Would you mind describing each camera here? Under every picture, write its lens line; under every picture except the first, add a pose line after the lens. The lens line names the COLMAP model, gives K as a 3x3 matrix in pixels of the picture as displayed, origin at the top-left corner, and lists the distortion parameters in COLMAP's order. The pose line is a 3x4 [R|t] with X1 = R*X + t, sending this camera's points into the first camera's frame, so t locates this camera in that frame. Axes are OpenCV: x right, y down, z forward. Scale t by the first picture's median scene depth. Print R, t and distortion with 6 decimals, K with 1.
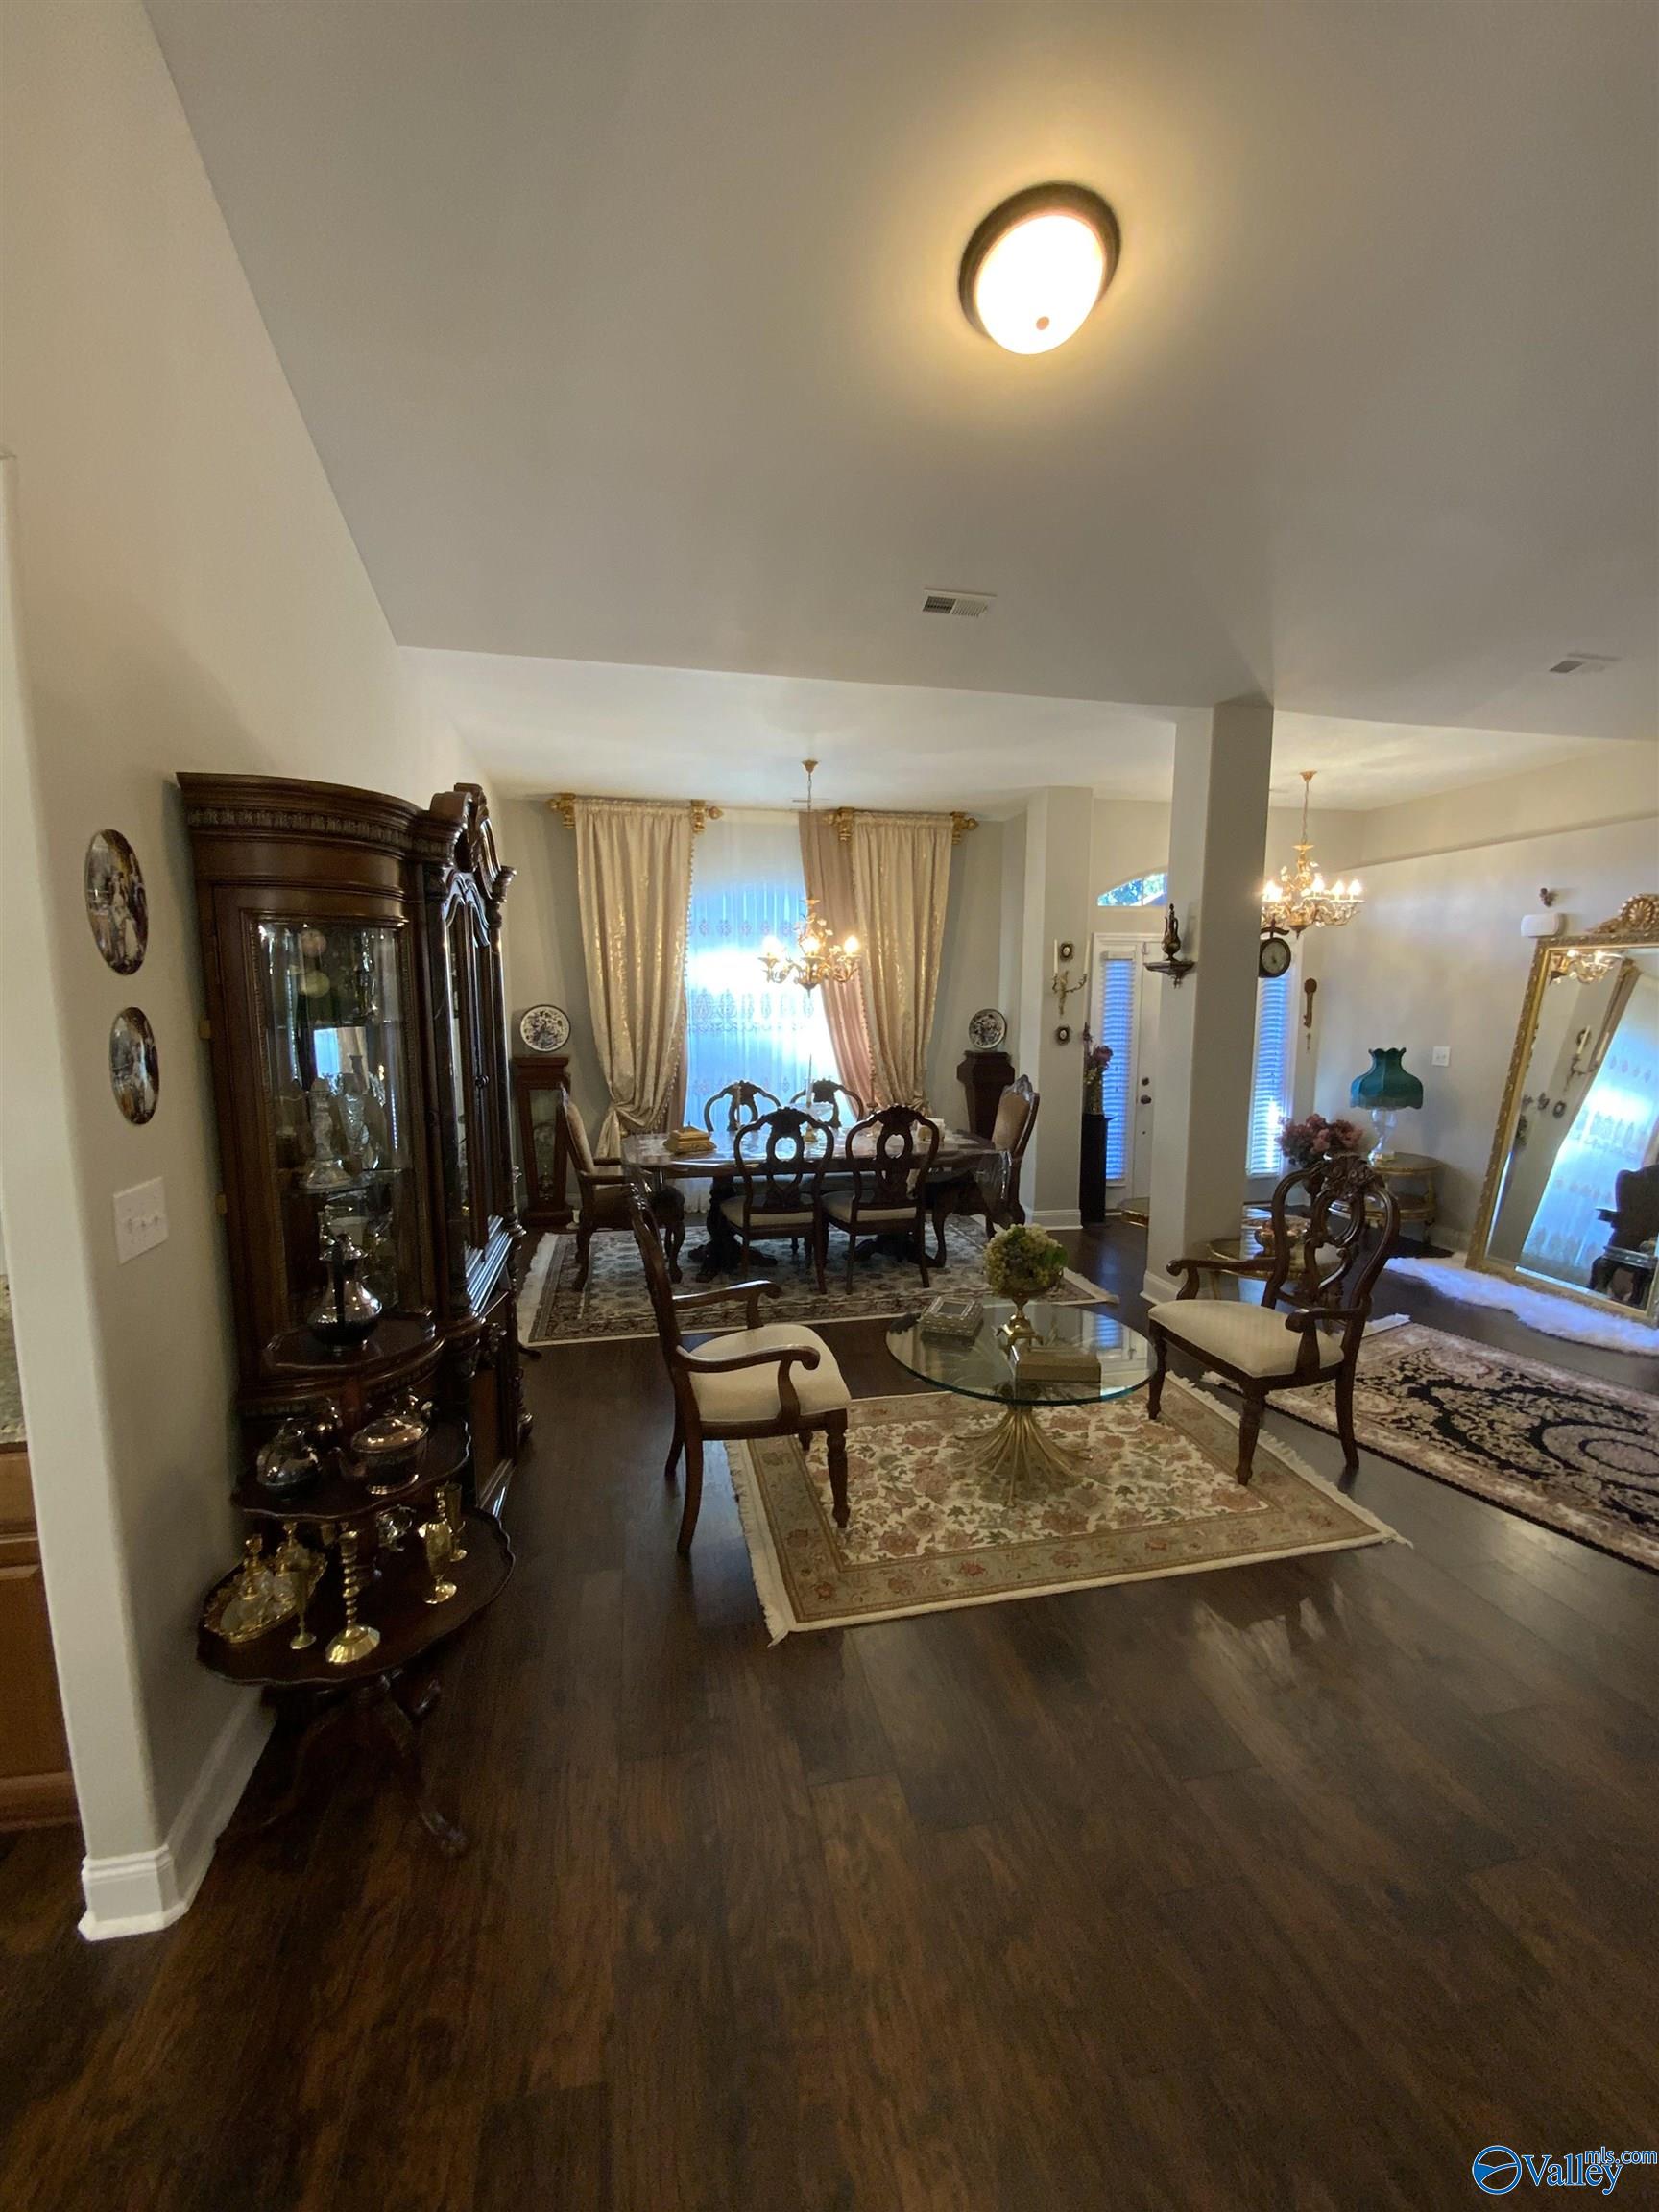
lens RADIAL K [[903.7, 0, 837.6], [0, 903.7, 1109.2], [0, 0, 1]] dist [0.014664, -0.015377]
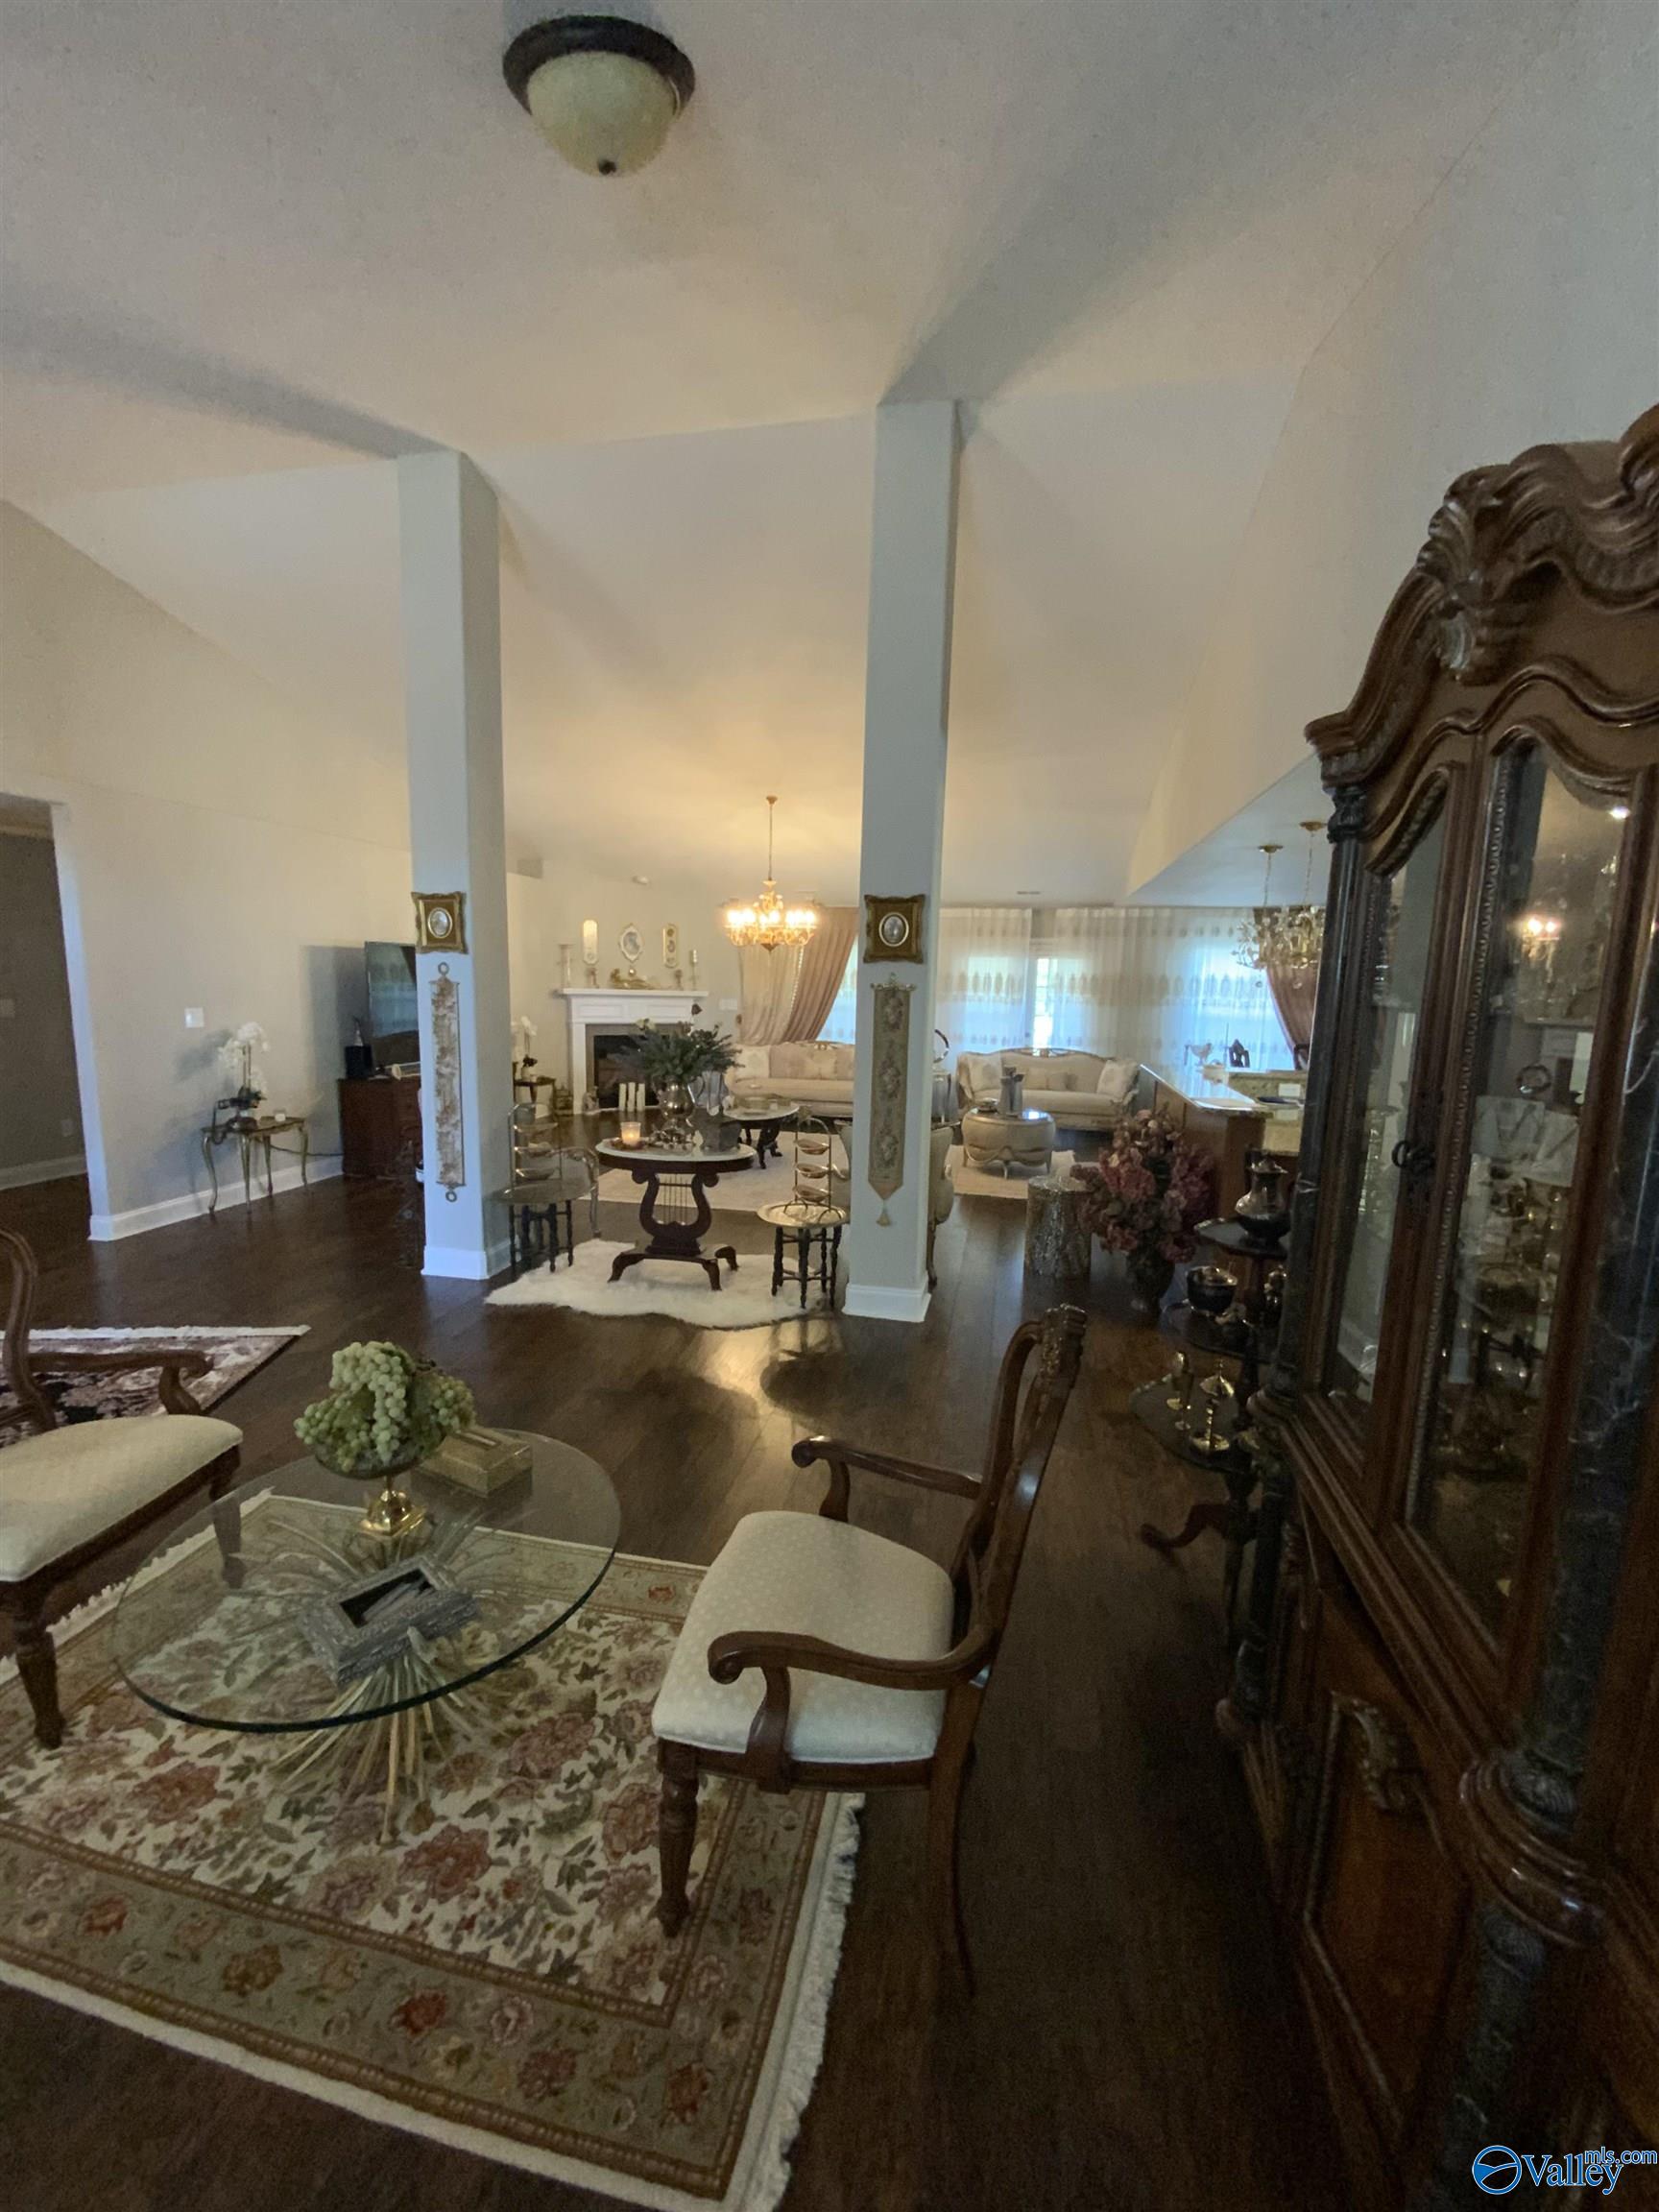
lens RADIAL K [[895.8, 0, 829.5], [0, 895.8, 1106.0], [0, 0, 1]] dist [0.012055, -0.015349]
pose [[-0.909121, -0.084420, 0.407887, -0.136423], [0.025968, 0.965855, 0.257779, -0.078989], [-0.415722, 0.244945, -0.875887, 0.660248]]
